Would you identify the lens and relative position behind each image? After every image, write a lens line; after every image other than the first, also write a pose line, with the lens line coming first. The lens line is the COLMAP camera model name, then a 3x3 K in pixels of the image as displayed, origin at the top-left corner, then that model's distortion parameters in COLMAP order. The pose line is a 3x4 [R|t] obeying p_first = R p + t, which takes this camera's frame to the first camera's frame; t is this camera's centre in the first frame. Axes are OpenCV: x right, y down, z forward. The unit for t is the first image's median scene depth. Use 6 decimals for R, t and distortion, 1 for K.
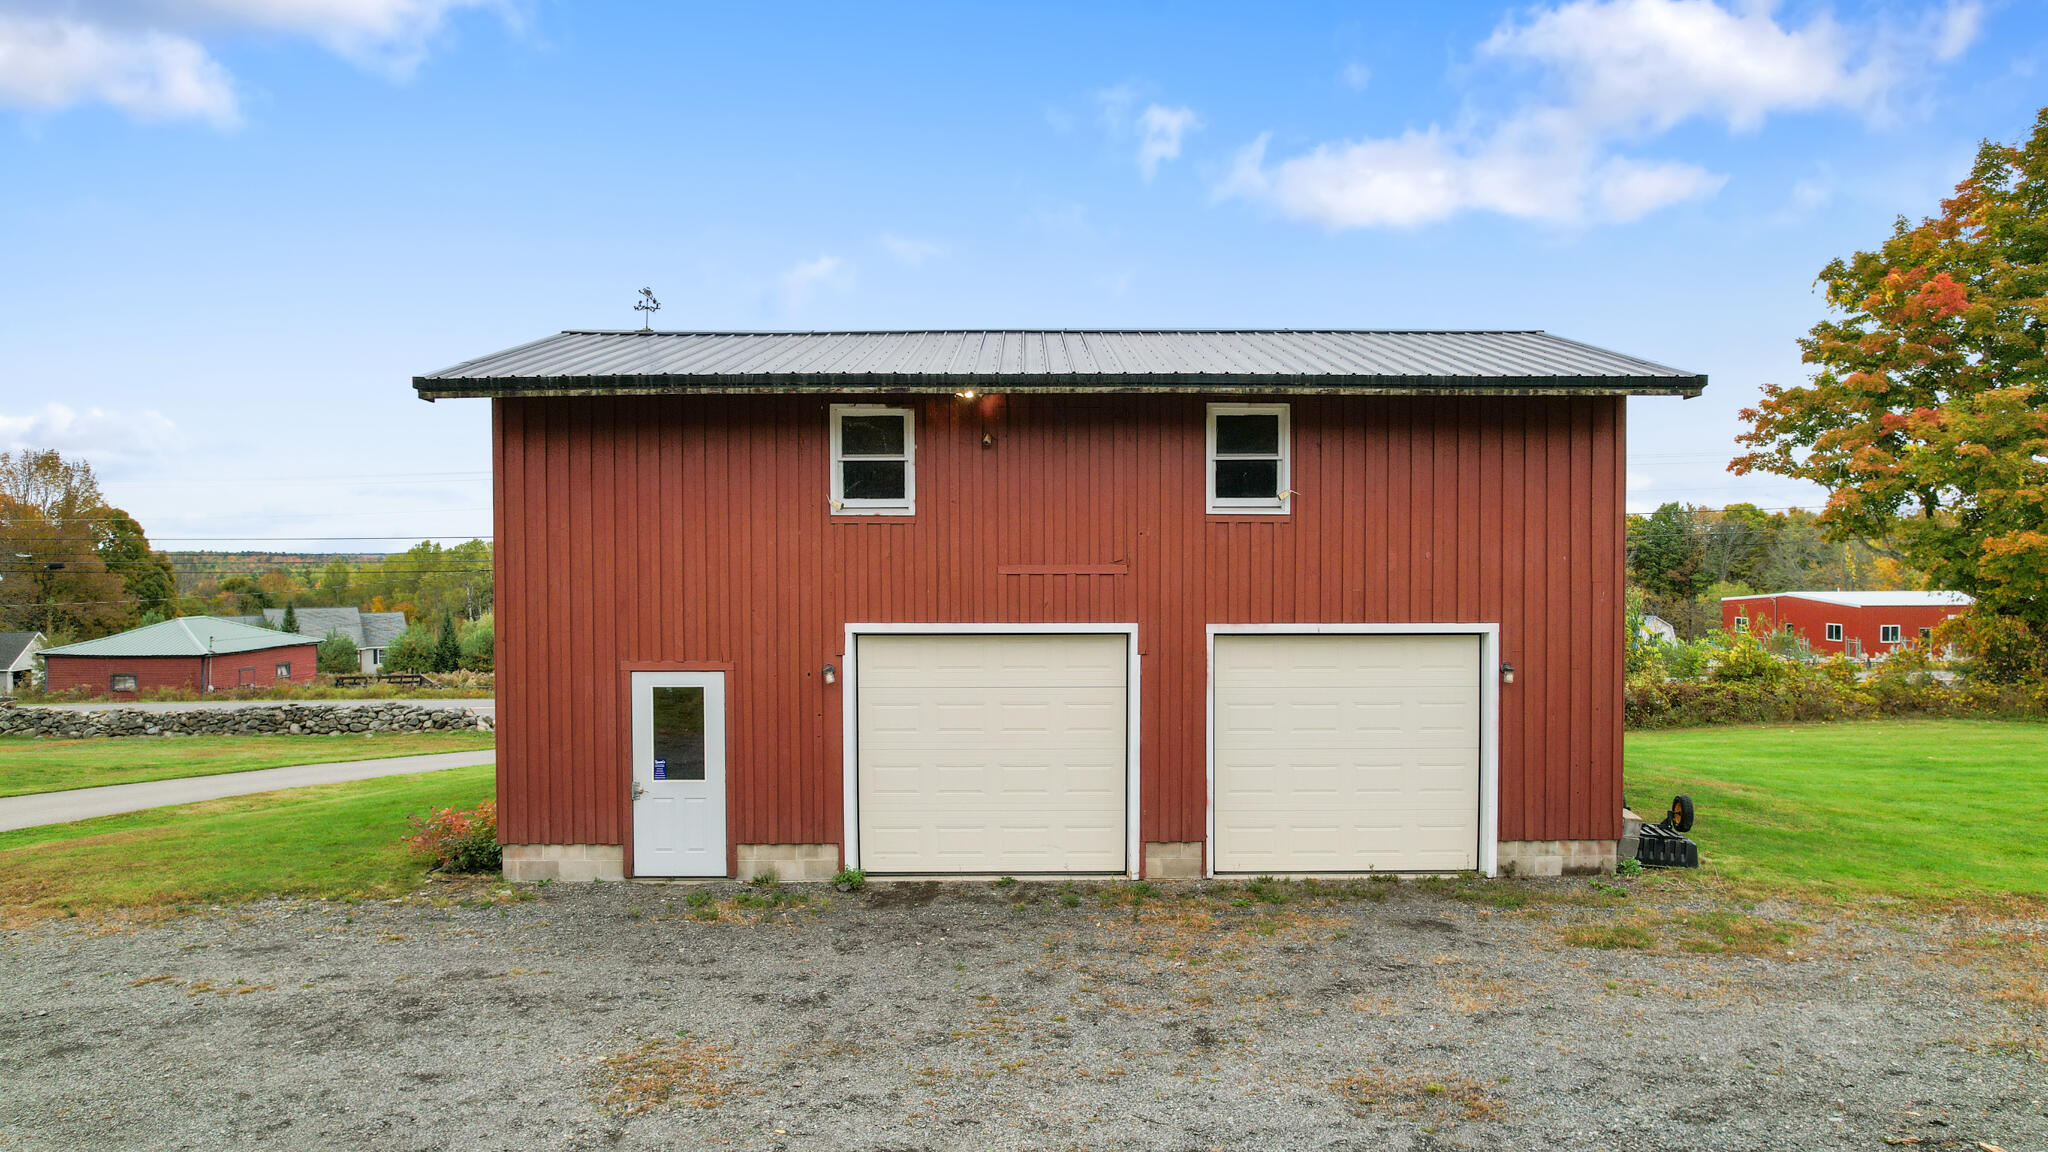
lens RADIAL K [[1309.3, 0, 1034.9], [0, 1309.3, 584.8], [0, 0, 1]] dist [-0.067554, 0.057840]
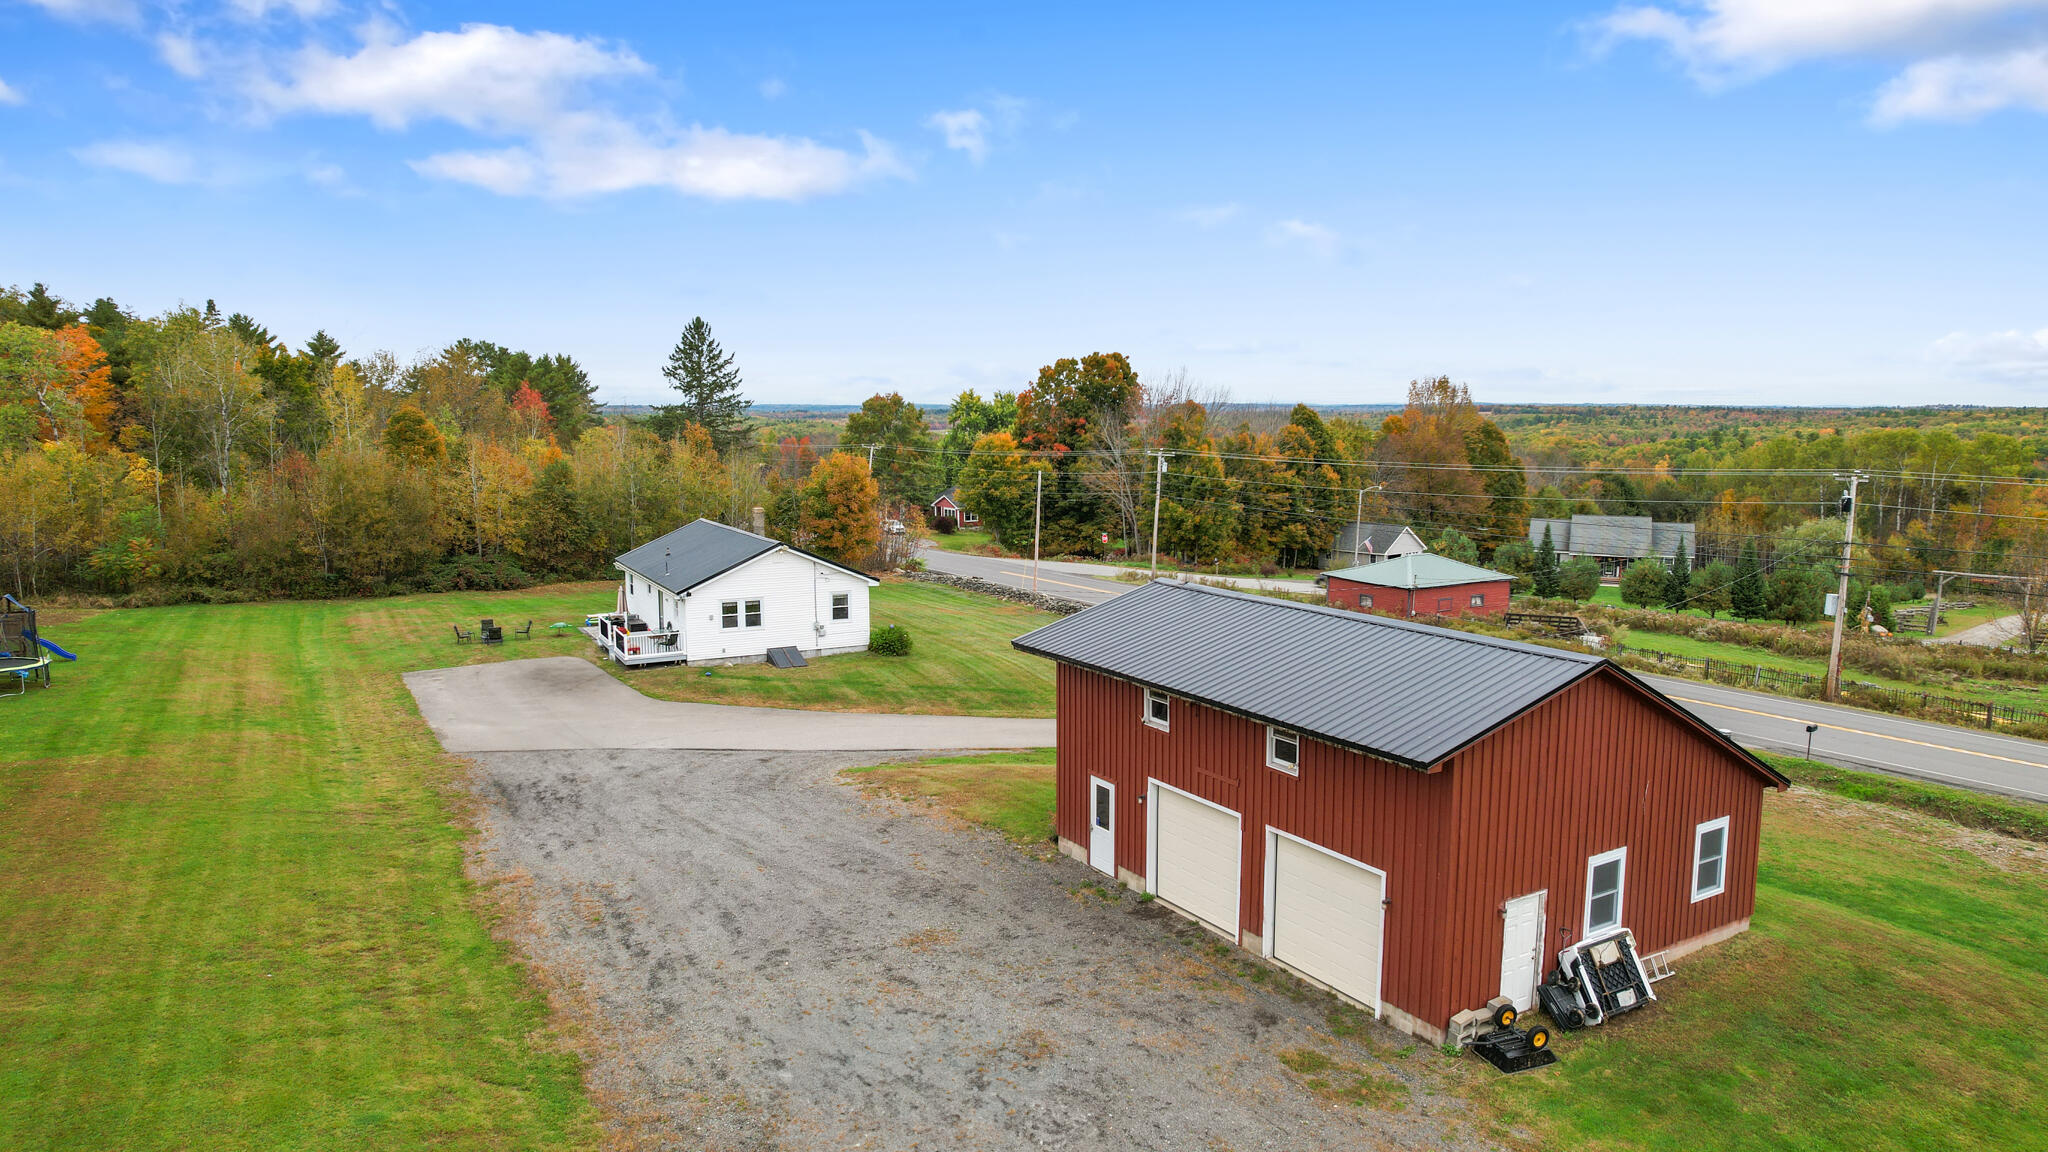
lens RADIAL K [[1303.7, 0, 1024.0], [0, 1303.7, 576.0], [0, 0, 1]] dist [-0.001088, -0.133384]
pose [[0.505030, 0.108023, -0.856315, 1.481403], [-0.013835, 0.993023, 0.117109, -0.521481], [0.862991, -0.047296, 0.503001, -0.188345]]
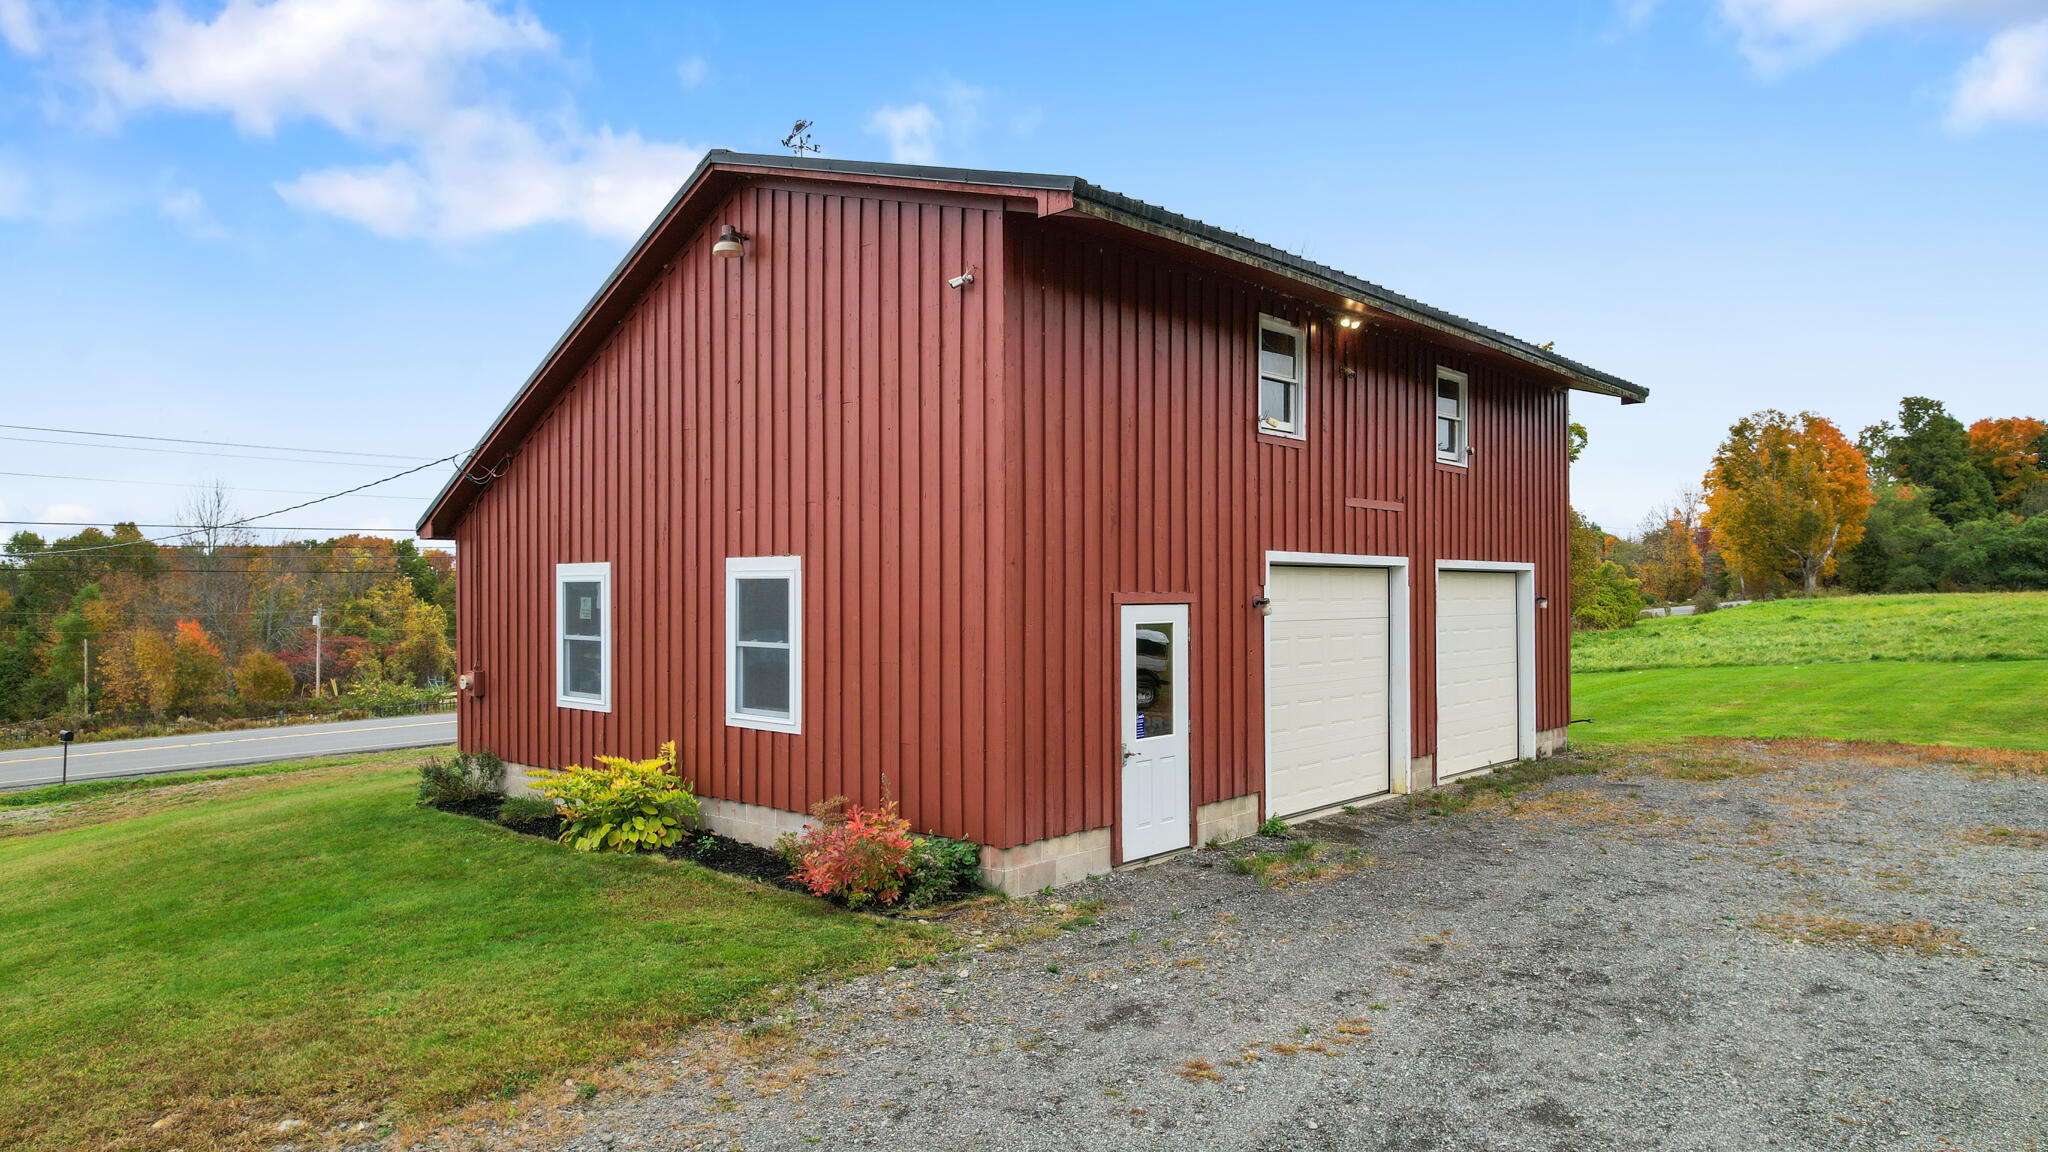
lens RADIAL K [[1309.3, 0, 1034.9], [0, 1309.3, 584.8], [0, 0, 1]] dist [-0.067554, 0.057840]
pose [[0.670096, 0.004835, 0.742259, -0.937371], [0.015050, 0.999685, -0.020099, 0.069824], [-0.742122, 0.024639, 0.669812, 0.501432]]
